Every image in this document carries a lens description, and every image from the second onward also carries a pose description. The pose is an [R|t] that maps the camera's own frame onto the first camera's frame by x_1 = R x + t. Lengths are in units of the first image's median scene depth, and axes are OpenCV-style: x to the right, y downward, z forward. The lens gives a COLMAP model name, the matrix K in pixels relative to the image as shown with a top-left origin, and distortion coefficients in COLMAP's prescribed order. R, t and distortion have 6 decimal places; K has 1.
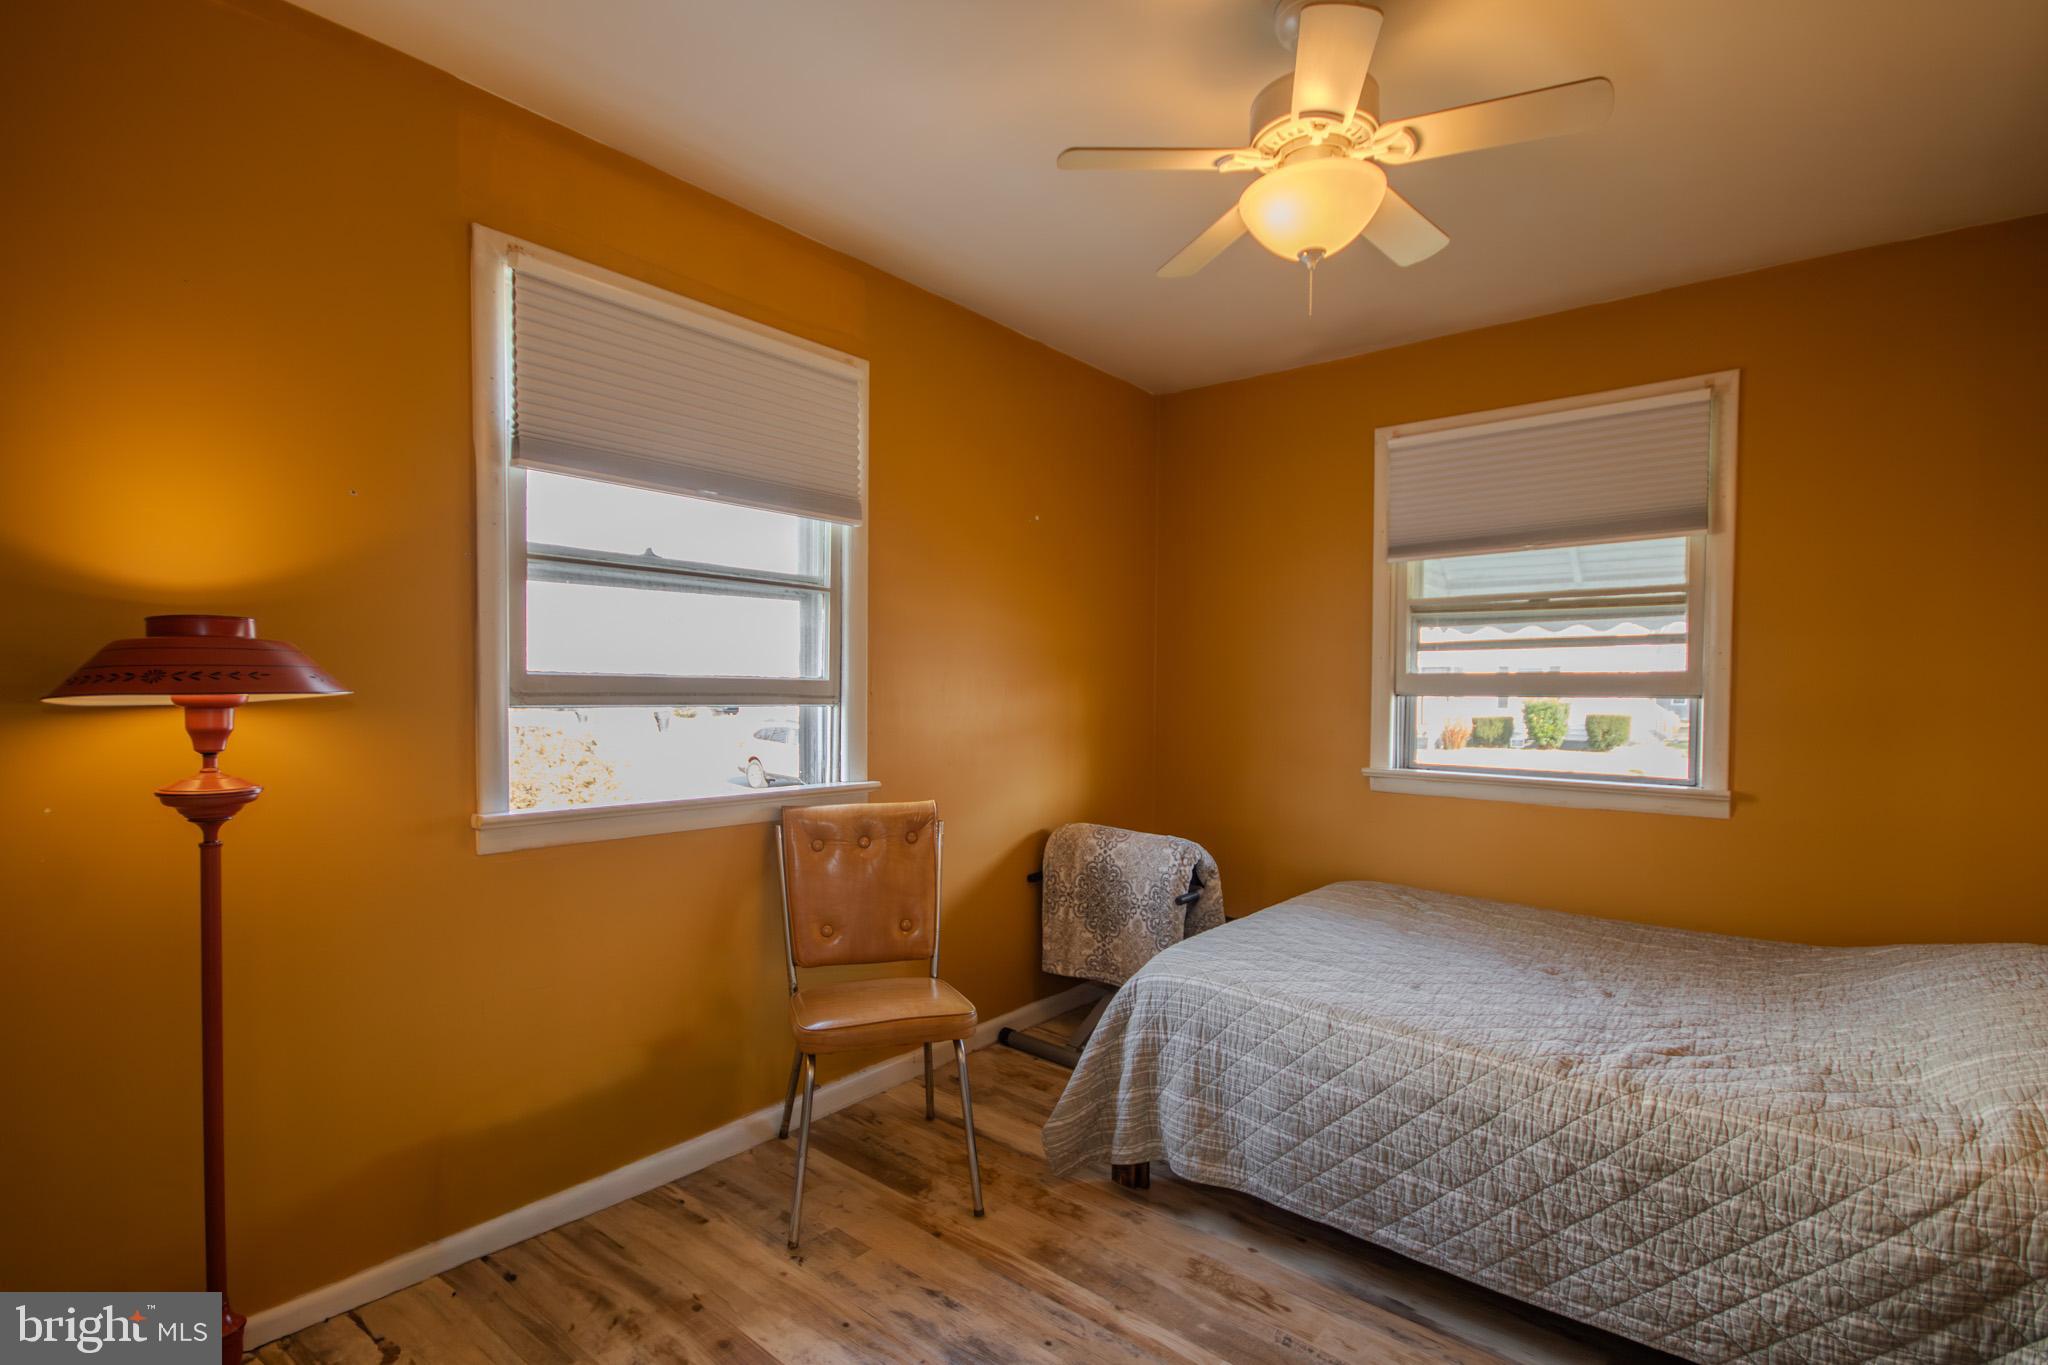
lens RADIAL K [[951.5, 0, 1059.9], [0, 951.5, 682.2], [0, 0, 1]] dist [0.001438, -0.007769]
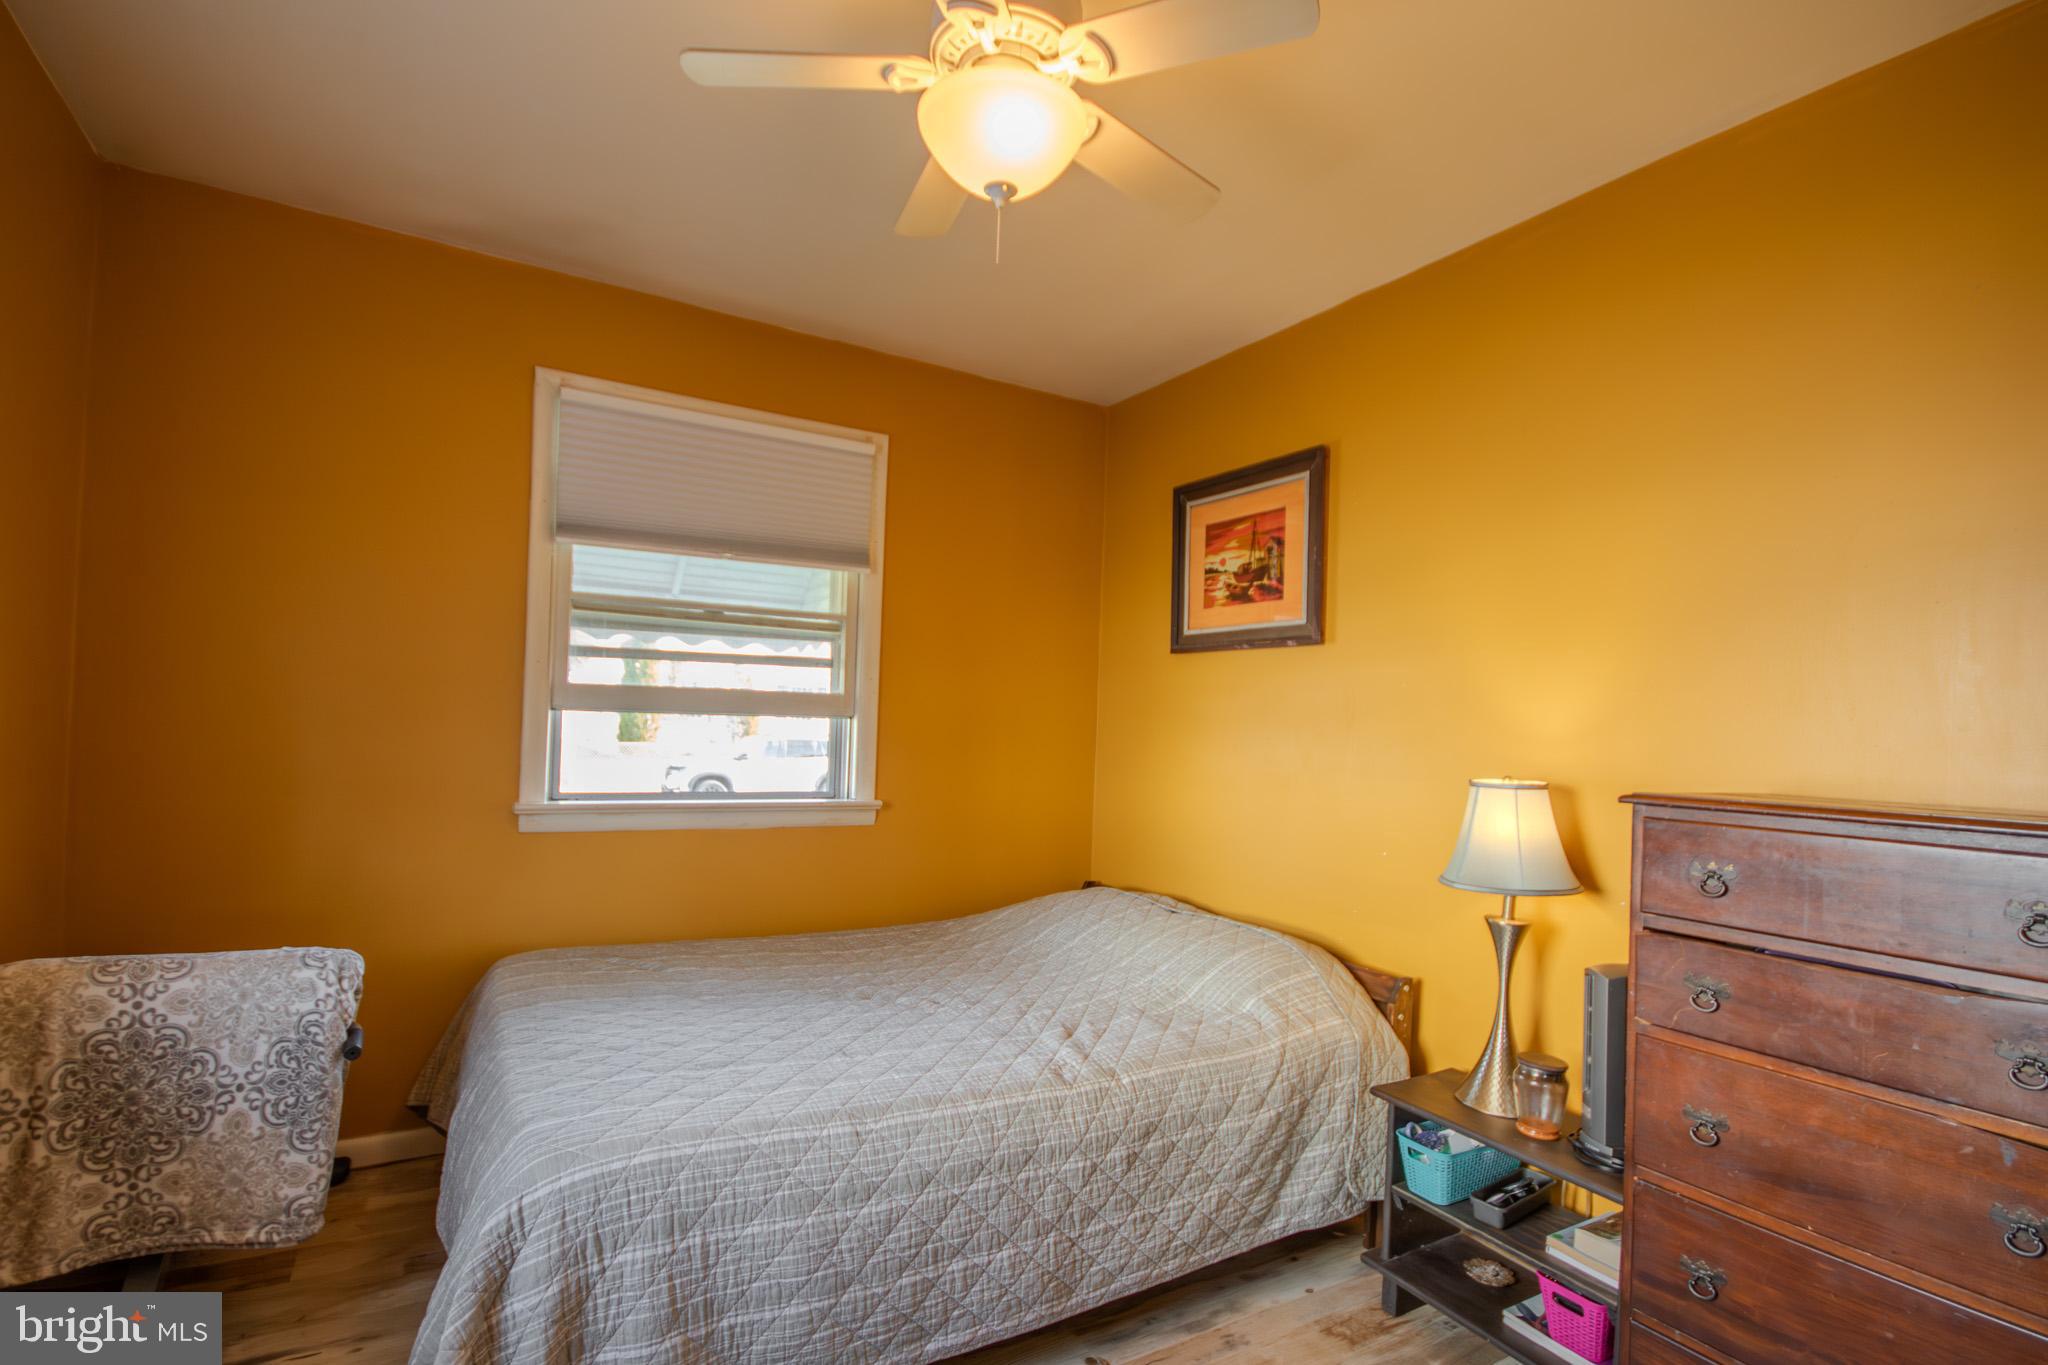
lens RADIAL K [[951.5, 0, 1021.0], [0, 951.5, 694.9], [0, 0, 1]] dist [0.001438, -0.007769]
pose [[0.352641, 0.028751, 0.935317, -0.420369], [-0.038729, 0.999120, -0.016110, -0.000784], [-0.934957, -0.030543, 0.353445, 0.586948]]
